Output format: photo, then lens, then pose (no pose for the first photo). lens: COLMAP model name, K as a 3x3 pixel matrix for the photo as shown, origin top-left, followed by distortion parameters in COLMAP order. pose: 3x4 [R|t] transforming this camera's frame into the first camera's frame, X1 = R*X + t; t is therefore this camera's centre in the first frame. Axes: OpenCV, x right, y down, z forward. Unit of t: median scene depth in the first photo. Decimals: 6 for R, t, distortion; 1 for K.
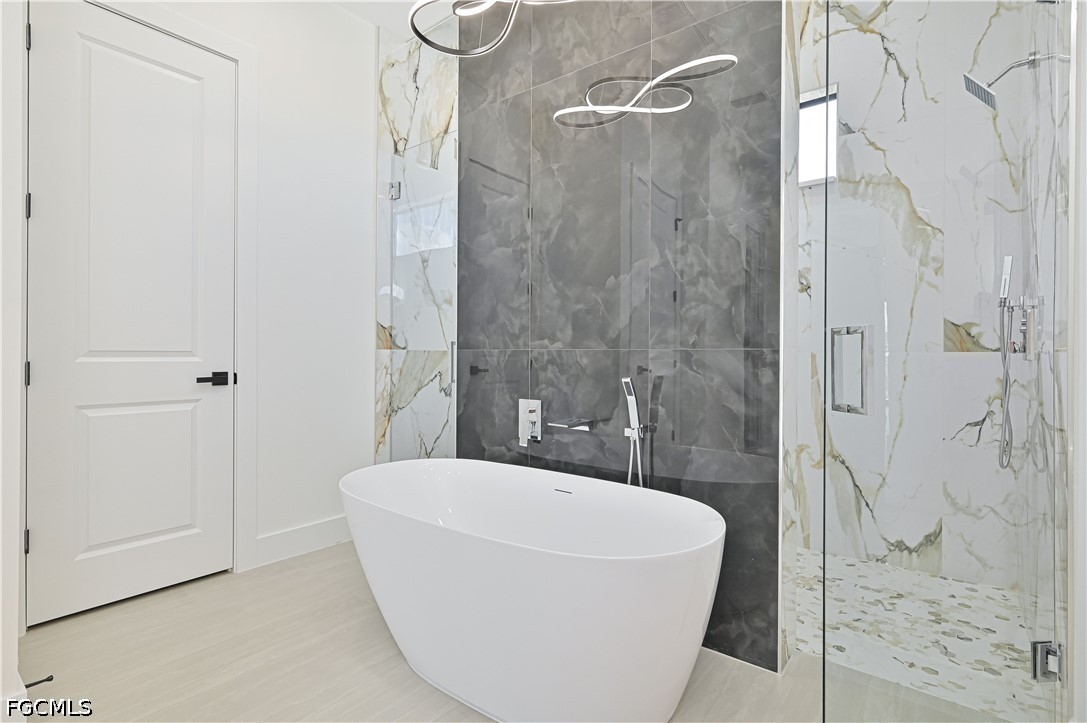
lens RADIAL K [[524.3, 0, 543.2], [0, 524.3, 355.8], [0, 0, 1]] dist [-0.000834, 0.000001]
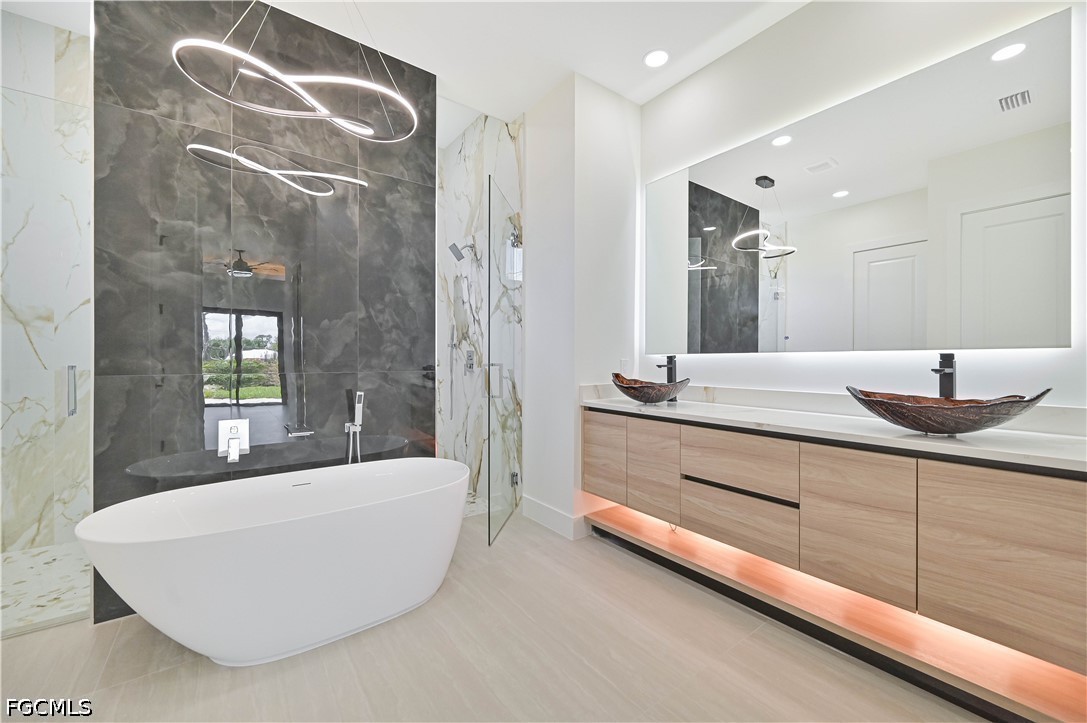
lens RADIAL K [[430.3, 0, 543.5], [0, 430.3, 361.5], [0, 0, 1]] dist [-0.001091, -0.000129]
pose [[0.260703, -0.010146, 0.965366, -0.672925], [0.000223, 0.999945, 0.010449, -0.043991], [-0.965419, -0.002508, 0.260691, 0.127094]]
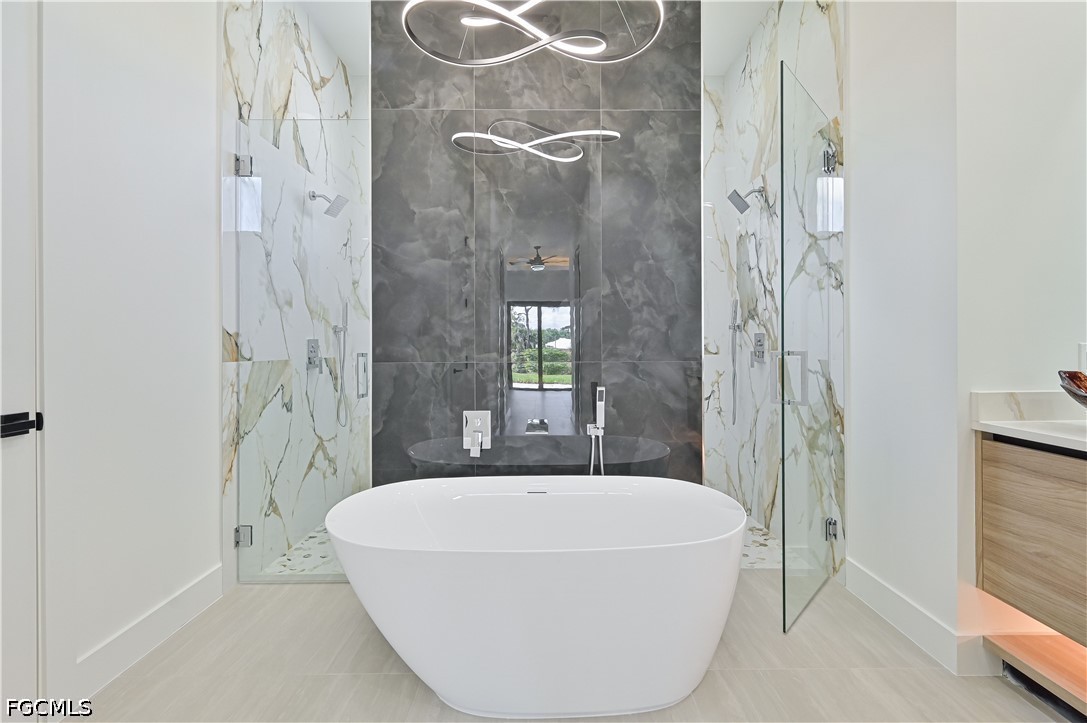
lens RADIAL K [[456.4, 0, 544.6], [0, 456.4, 346.4], [0, 0, 1]] dist [-0.001390, -0.000029]
pose [[0.781661, -0.009354, 0.623634, -0.445327], [0.009172, 0.999952, 0.003502, -0.041808], [-0.623636, 0.002983, 0.781709, 0.197452]]
